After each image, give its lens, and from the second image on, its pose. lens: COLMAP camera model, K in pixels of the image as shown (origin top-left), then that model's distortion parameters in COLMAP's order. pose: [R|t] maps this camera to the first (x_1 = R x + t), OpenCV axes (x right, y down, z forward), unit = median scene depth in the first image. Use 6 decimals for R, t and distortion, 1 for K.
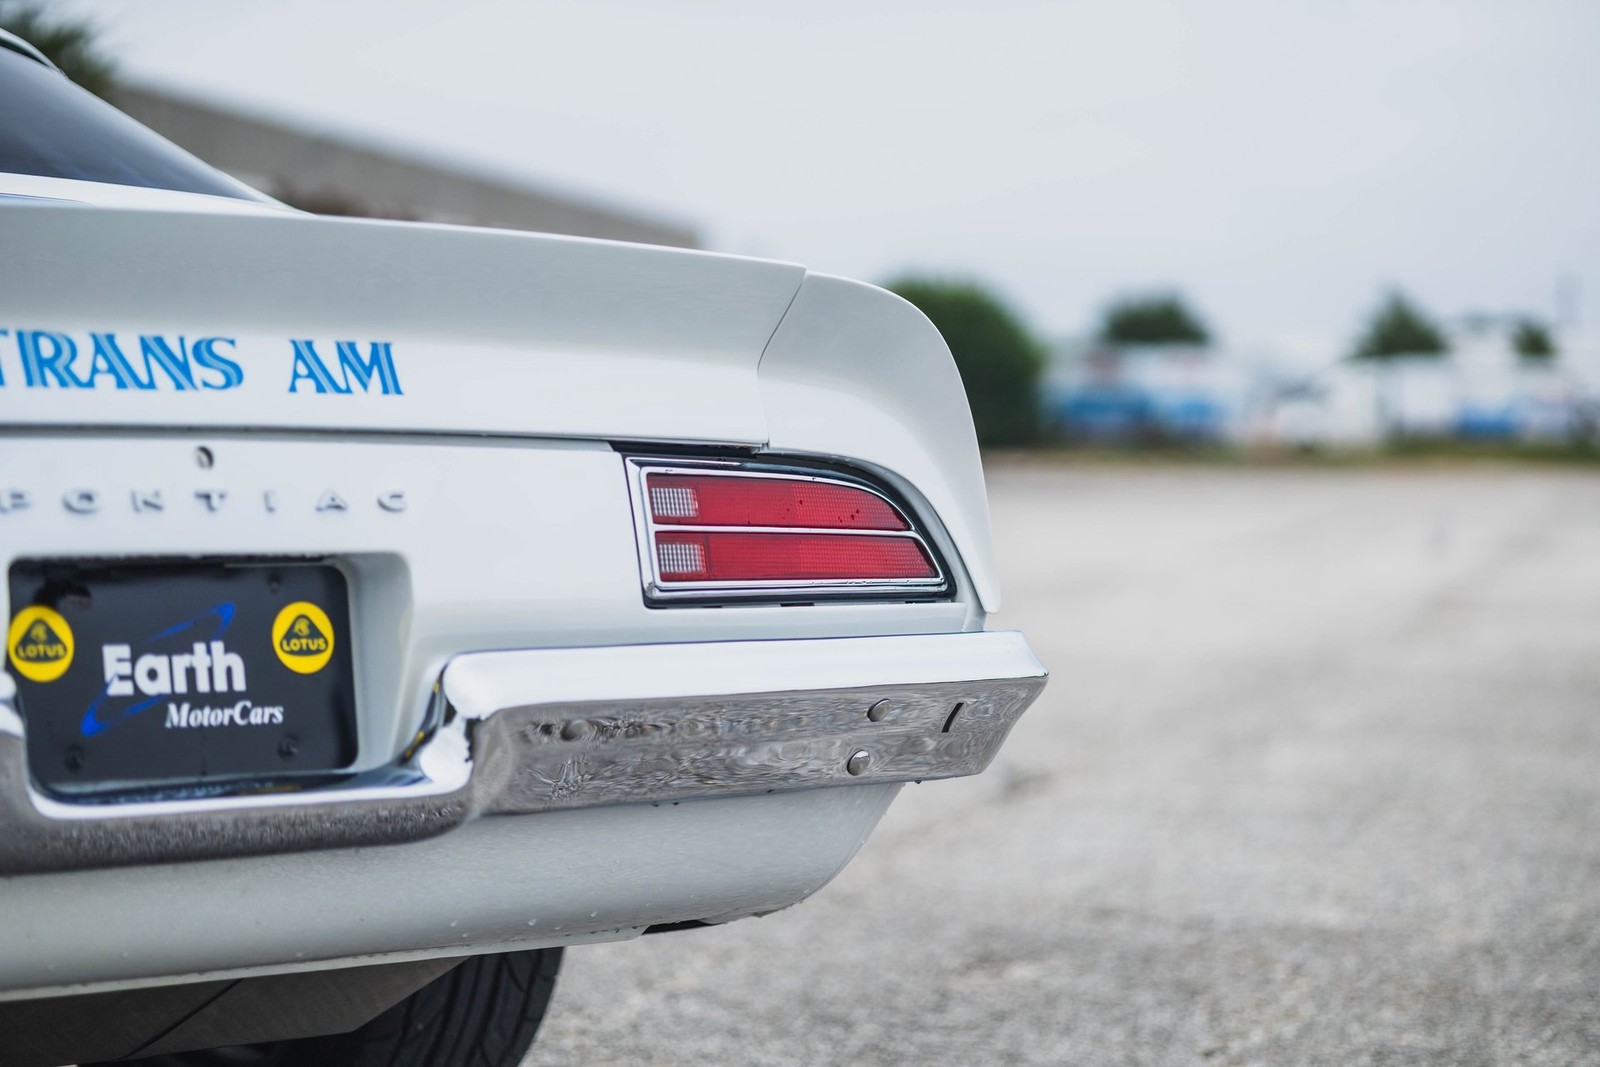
lens RADIAL K [[3916.4, 0, 800.8], [0, 3916.4, 442.2], [0, 0, 1]] dist [0.524623, -6.331278]
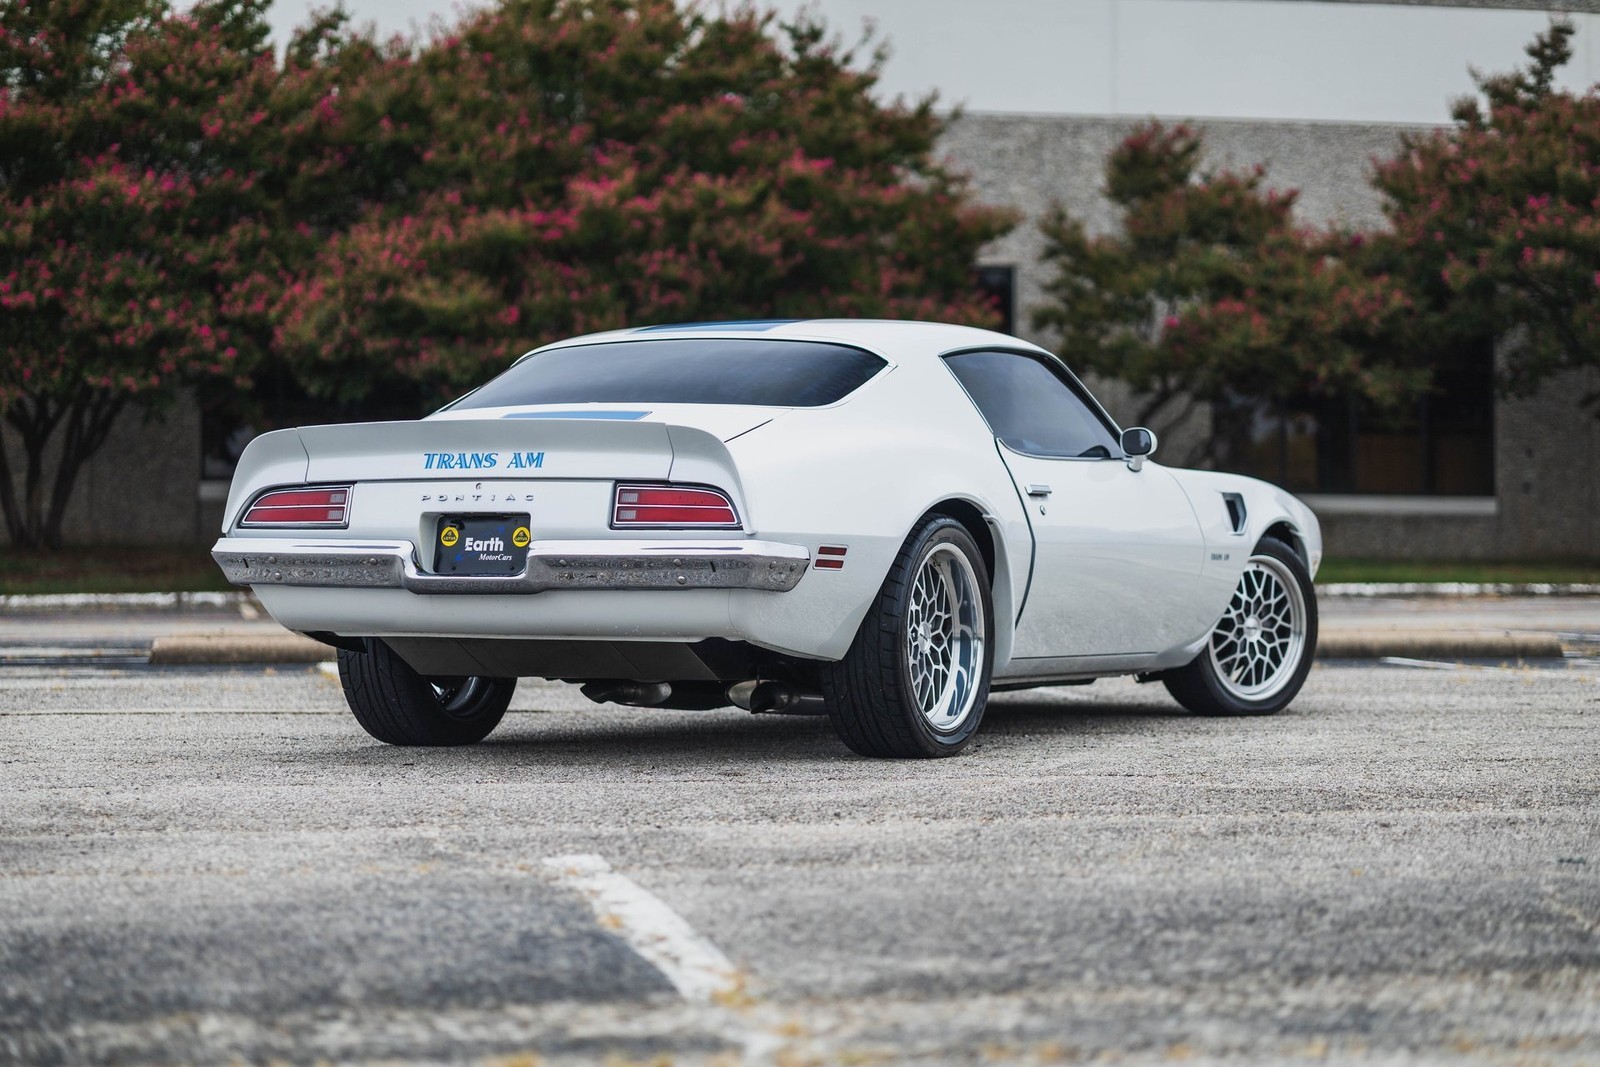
lens RADIAL K [[3916.4, 0, 800.8], [0, 3916.4, 442.2], [0, 0, 1]] dist [0.524623, -6.331278]
pose [[0.365938, -0.039672, -0.929793, 3.259662], [0.002629, 0.999131, -0.041596, 0.112465], [0.930636, 0.012777, 0.365724, -0.055413]]
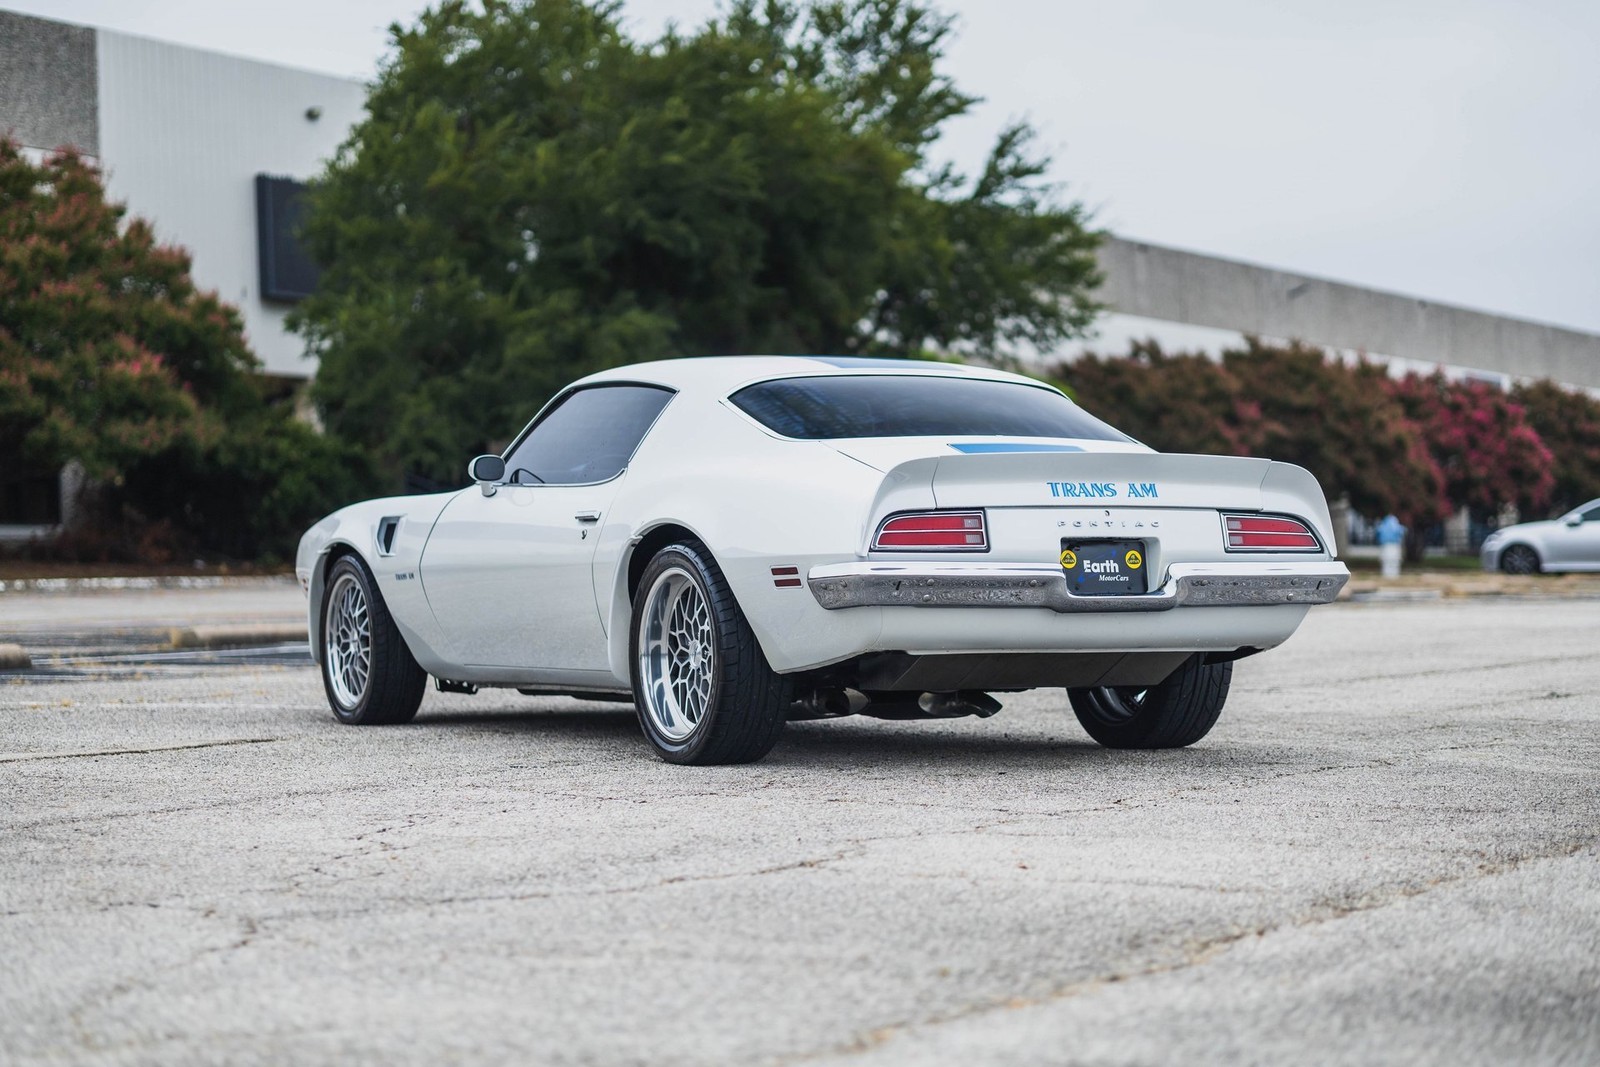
lens RADIAL K [[4012.6, 0, 800.0], [0, 4012.6, 533.5], [0, 0, 1]] dist [-0.100507, -1.100761]
pose [[0.969337, -0.017879, -0.245085, 0.531859], [0.016202, 0.999830, -0.008856, 0.053947], [0.245202, 0.004614, 0.969461, -2.955316]]
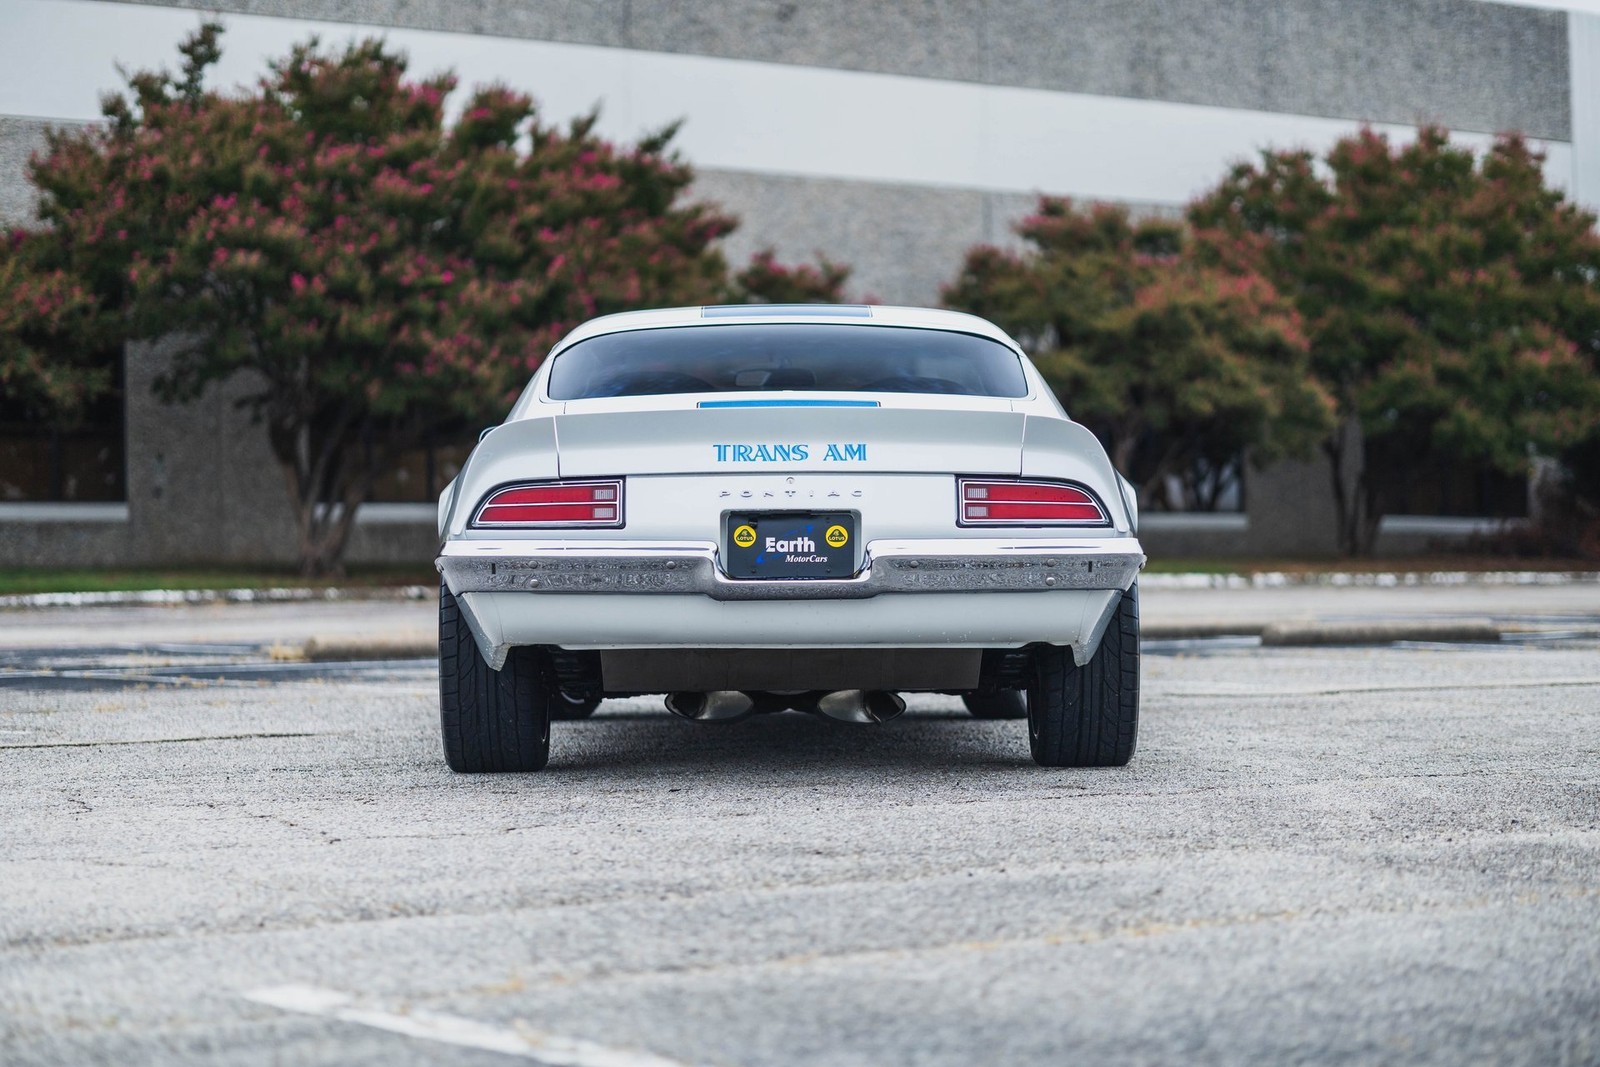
lens RADIAL K [[4012.6, 0, 800.0], [0, 4012.6, 533.5], [0, 0, 1]] dist [-0.100507, -1.100761]
pose [[0.778001, -0.024065, -0.627803, 1.927185], [0.018270, 0.999710, -0.015681, 0.098863], [0.627998, 0.000730, 0.778215, -1.588197]]
